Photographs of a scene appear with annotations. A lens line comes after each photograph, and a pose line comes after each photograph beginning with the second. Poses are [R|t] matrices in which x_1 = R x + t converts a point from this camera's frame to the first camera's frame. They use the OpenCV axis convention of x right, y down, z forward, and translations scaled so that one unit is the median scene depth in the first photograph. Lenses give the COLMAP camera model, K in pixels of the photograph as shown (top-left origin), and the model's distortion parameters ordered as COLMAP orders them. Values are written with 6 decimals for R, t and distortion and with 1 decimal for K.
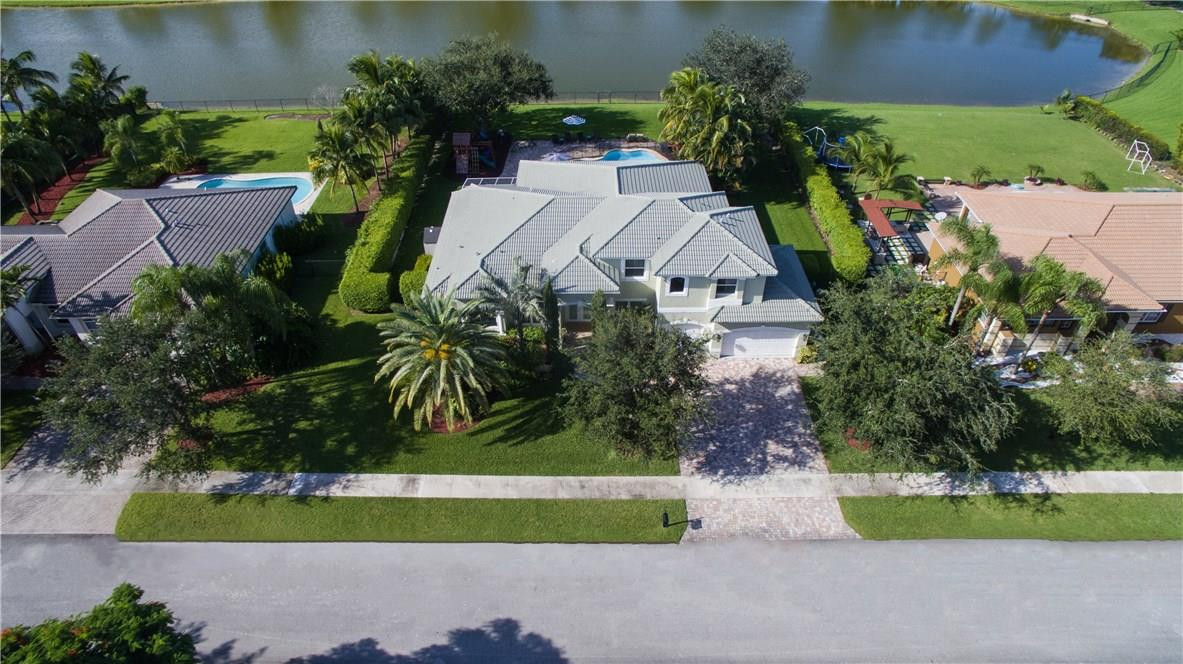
lens RADIAL K [[667.2, 0, 581.0], [0, 667.2, 334.6], [0, 0, 1]] dist [-0.112210, 0.077738]
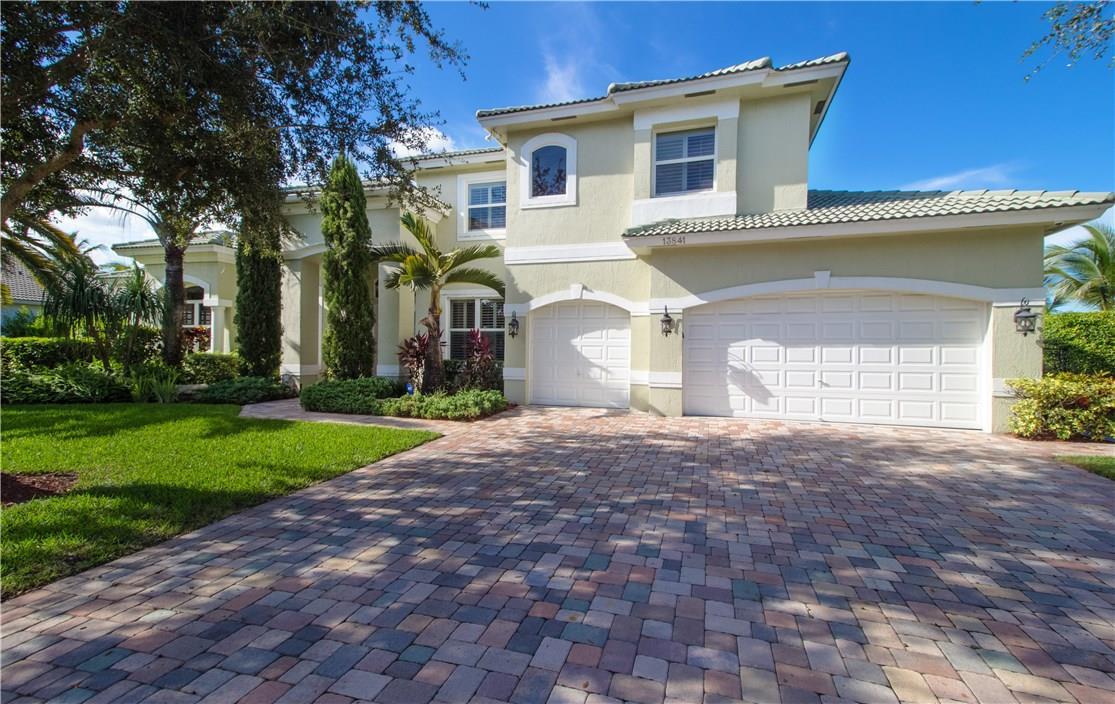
lens RADIAL K [[467.6, 0, 557.5], [0, 467.6, 352.0], [0, 0, 1]] dist [0.015373, 0.000007]
pose [[0.946137, 0.022192, -0.323006, 0.235820], [-0.230053, 0.748070, -0.622468, 0.170936], [0.227818, 0.663248, 0.712882, 0.855409]]
